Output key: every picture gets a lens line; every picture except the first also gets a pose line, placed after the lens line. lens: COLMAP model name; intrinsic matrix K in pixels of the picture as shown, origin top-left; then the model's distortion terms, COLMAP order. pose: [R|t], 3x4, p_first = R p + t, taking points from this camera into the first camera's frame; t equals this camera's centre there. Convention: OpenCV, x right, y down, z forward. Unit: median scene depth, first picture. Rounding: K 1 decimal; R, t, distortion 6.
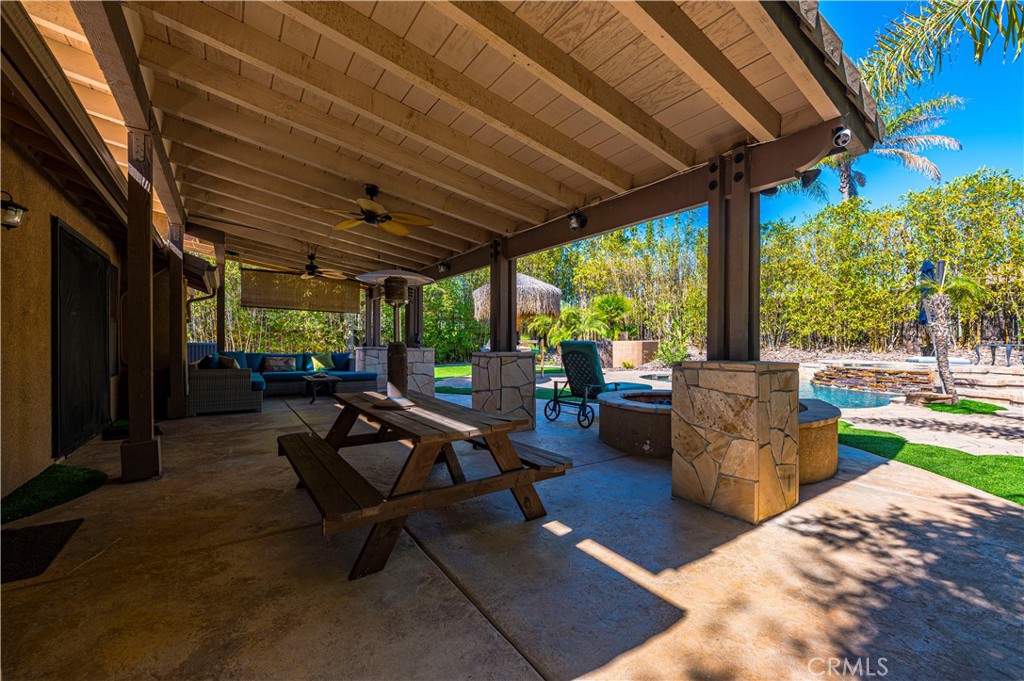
lens RADIAL K [[407.3, 0, 515.6], [0, 407.3, 343.0], [0, 0, 1]] dist [0.001029, 0.000013]
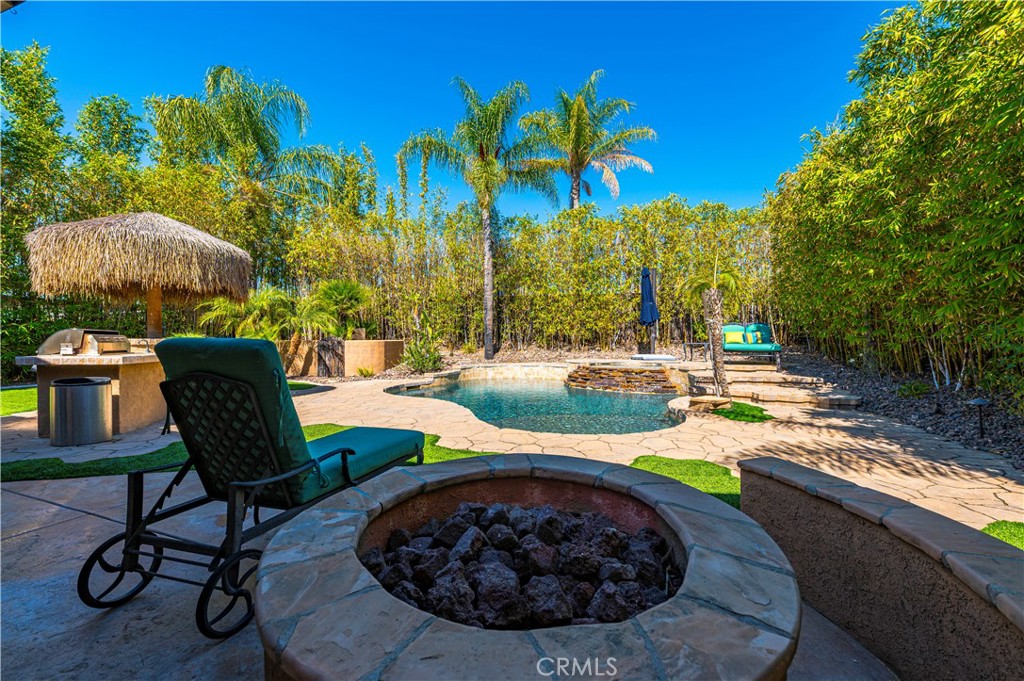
lens RADIAL K [[407.3, 0, 515.6], [0, 407.3, 343.0], [0, 0, 1]] dist [0.001029, 0.000013]
pose [[0.809607, -0.004805, 0.586953, 0.058799], [0.004470, 0.999988, 0.002020, -0.000535], [-0.586956, 0.000988, 0.809618, 0.229364]]
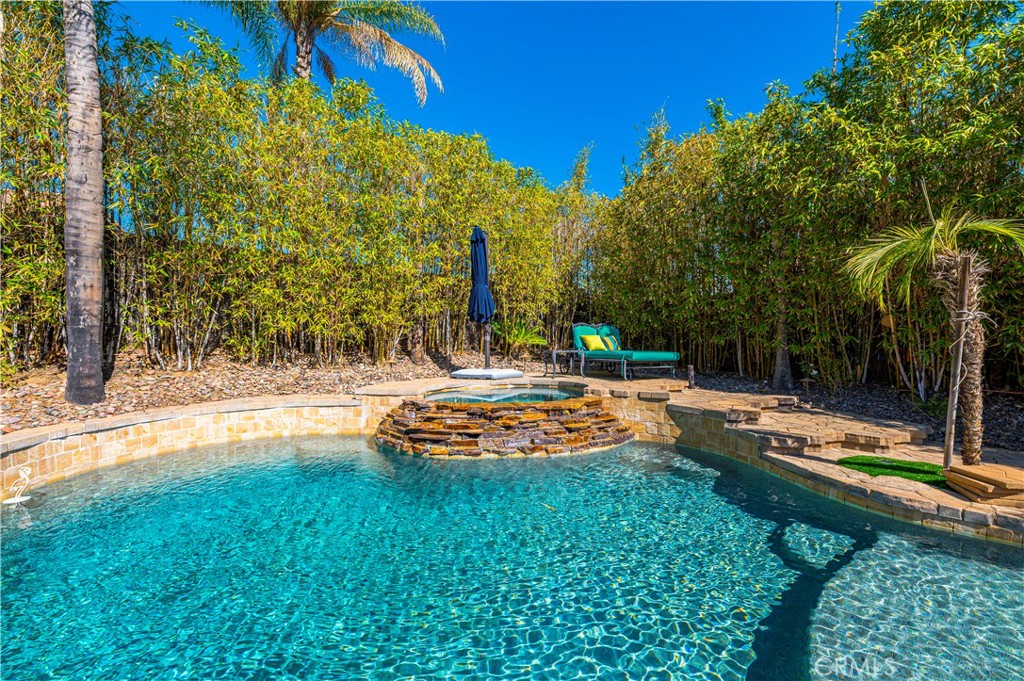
lens RADIAL K [[407.3, 0, 515.6], [0, 407.3, 343.0], [0, 0, 1]] dist [0.001029, 0.000013]
pose [[0.041337, -0.002443, 0.999142, 0.246524], [0.001671, 0.999996, 0.002376, -0.007662], [-0.999144, 0.001571, 0.041341, 0.657144]]
